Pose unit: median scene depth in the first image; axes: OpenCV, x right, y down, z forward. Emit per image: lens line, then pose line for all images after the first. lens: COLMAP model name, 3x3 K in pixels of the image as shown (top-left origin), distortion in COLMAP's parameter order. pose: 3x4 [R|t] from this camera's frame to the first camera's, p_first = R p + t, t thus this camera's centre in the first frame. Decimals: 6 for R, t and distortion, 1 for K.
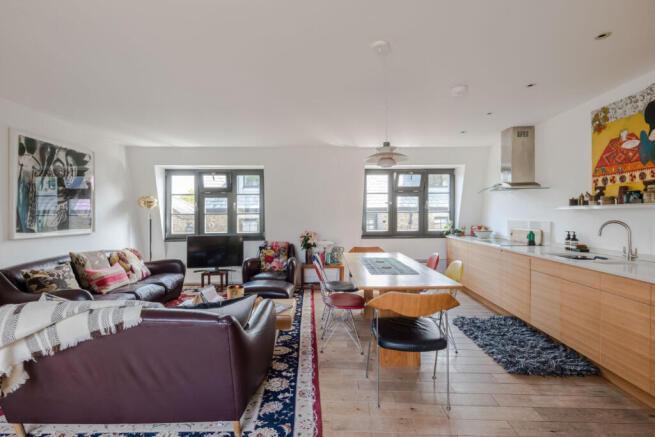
lens RADIAL K [[315.2, 0, 327.5], [0, 315.2, 218.5], [0, 0, 1]] dist [-0.000392, -0.000093]
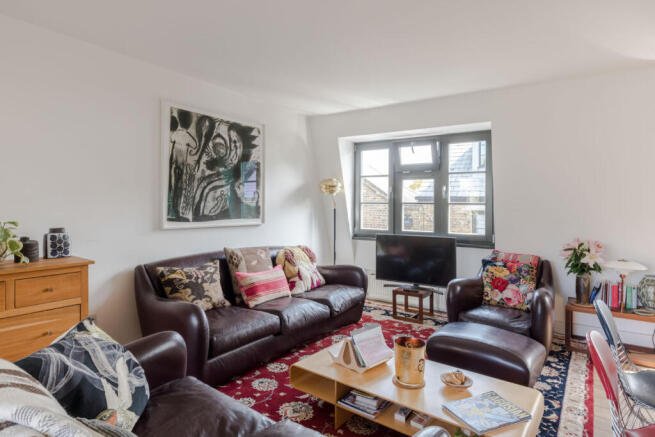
lens RADIAL K [[366.7, 0, 327.4], [0, 366.7, 203.1], [0, 0, 1]] dist [-0.015110, -0.000668]
pose [[0.779859, 0.014589, -0.625785, -0.020819], [-0.025216, 0.999649, -0.008119, -0.005658], [0.625447, 0.022111, 0.779953, 0.374287]]
